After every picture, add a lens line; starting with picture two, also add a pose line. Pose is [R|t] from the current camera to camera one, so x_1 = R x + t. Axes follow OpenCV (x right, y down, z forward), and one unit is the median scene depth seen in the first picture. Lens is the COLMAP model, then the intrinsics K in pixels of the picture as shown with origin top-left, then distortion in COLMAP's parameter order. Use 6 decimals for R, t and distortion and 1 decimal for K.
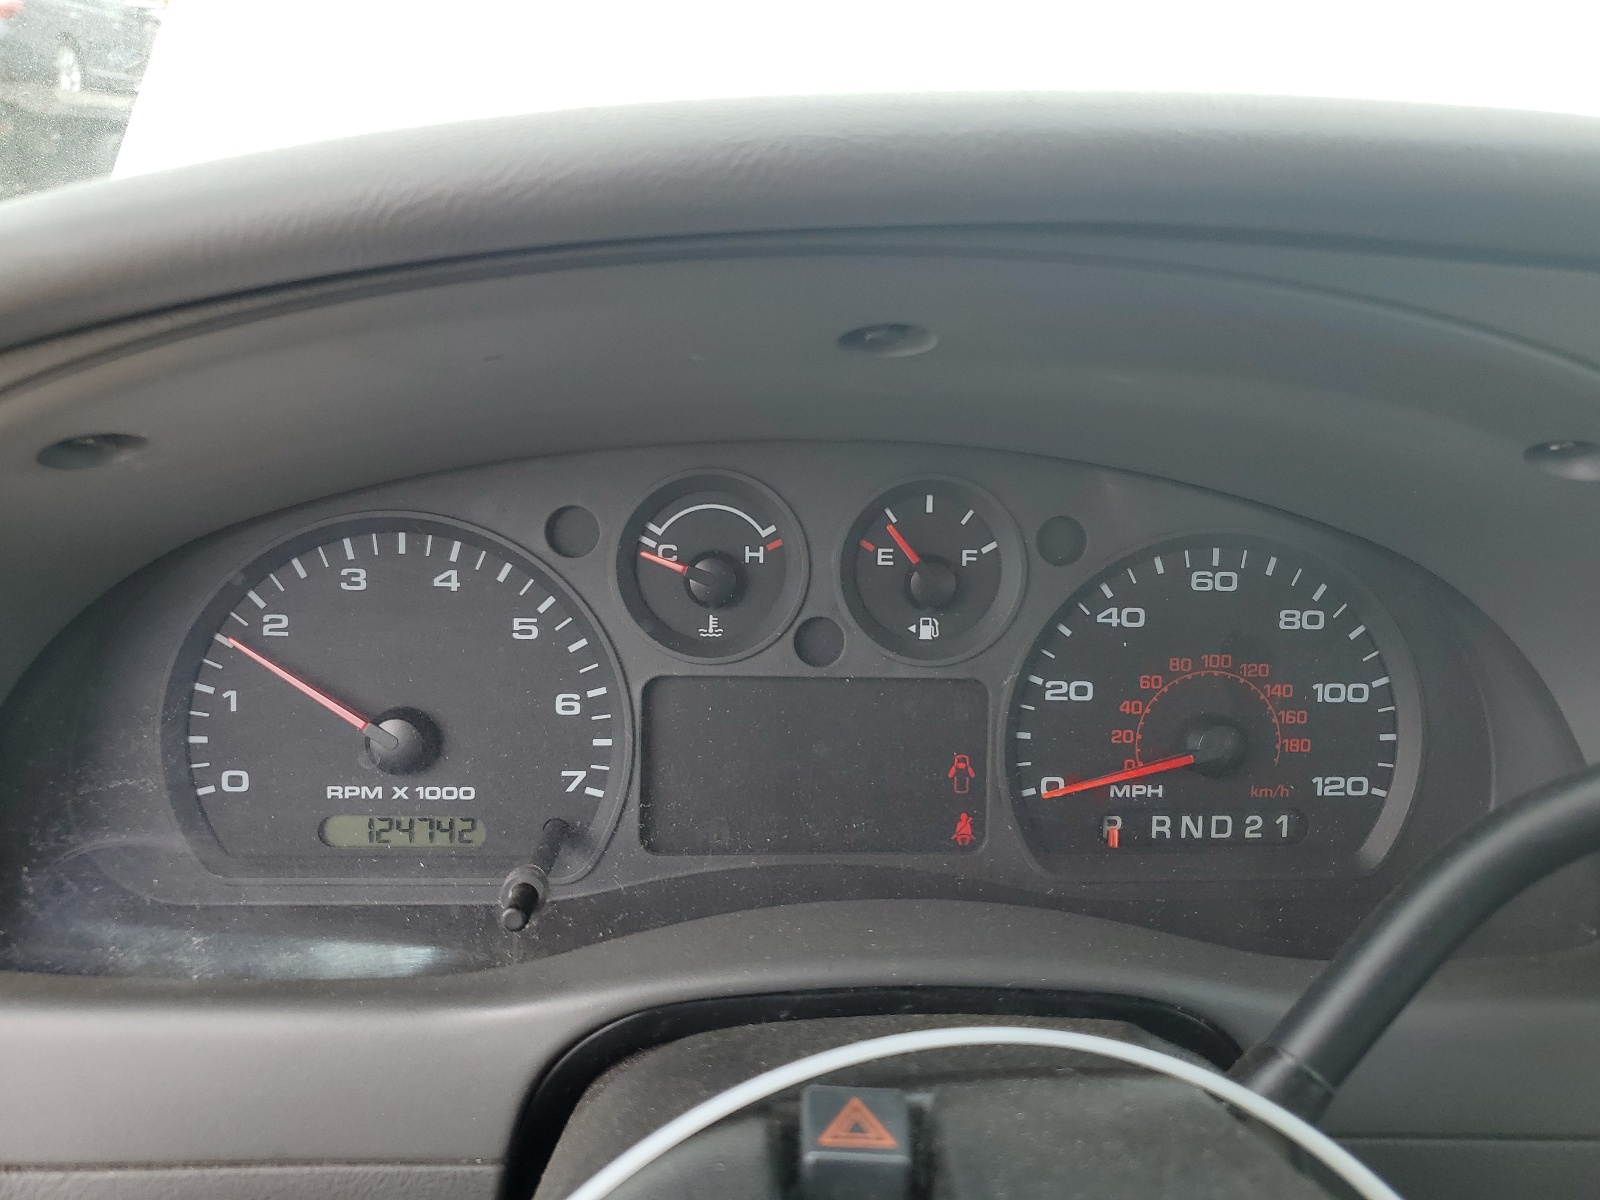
lens RADIAL K [[1207.9, 0, 795.3], [0, 1207.9, 570.6], [0, 0, 1]] dist [-0.006830, 0.043459]
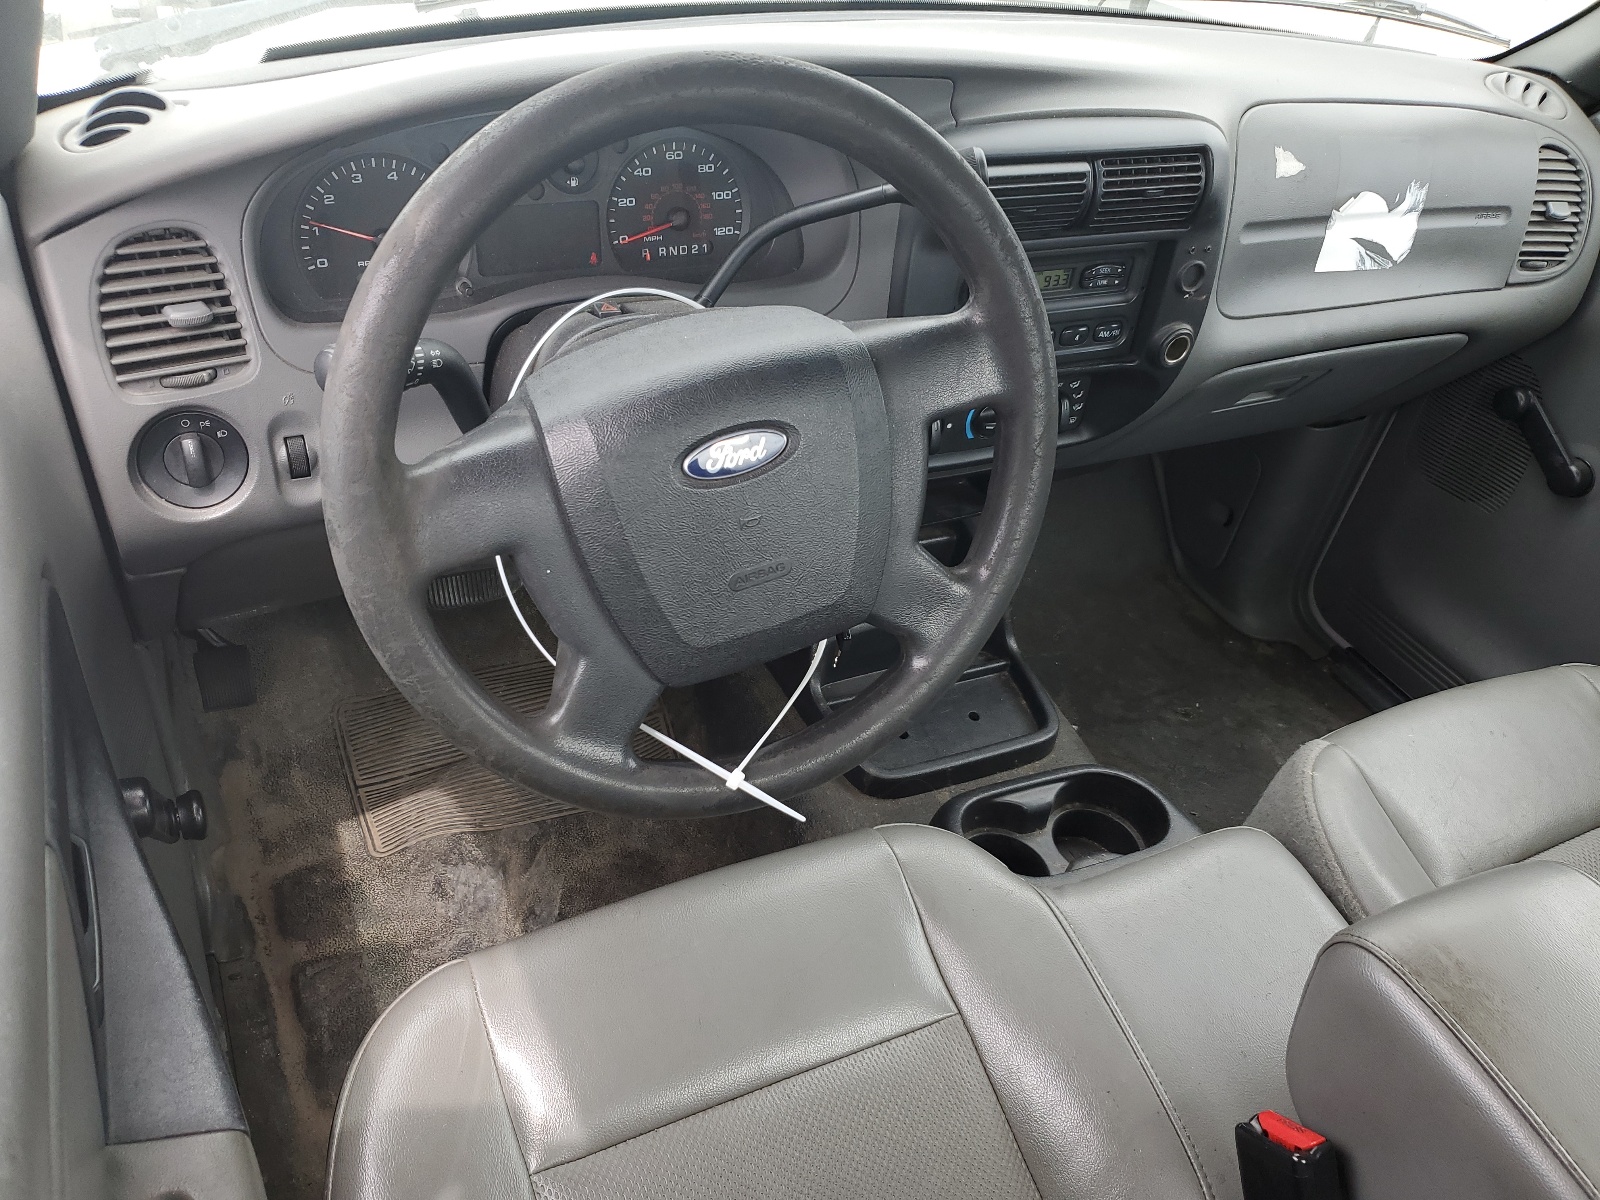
lens RADIAL K [[1207.9, 0, 795.3], [0, 1207.9, 570.6], [0, 0, 1]] dist [-0.006830, 0.043459]
pose [[0.909543, -0.190634, 0.369311, -0.582496], [0.035311, 0.920832, 0.388358, -0.176838], [-0.414108, -0.340188, 0.844267, -1.710685]]
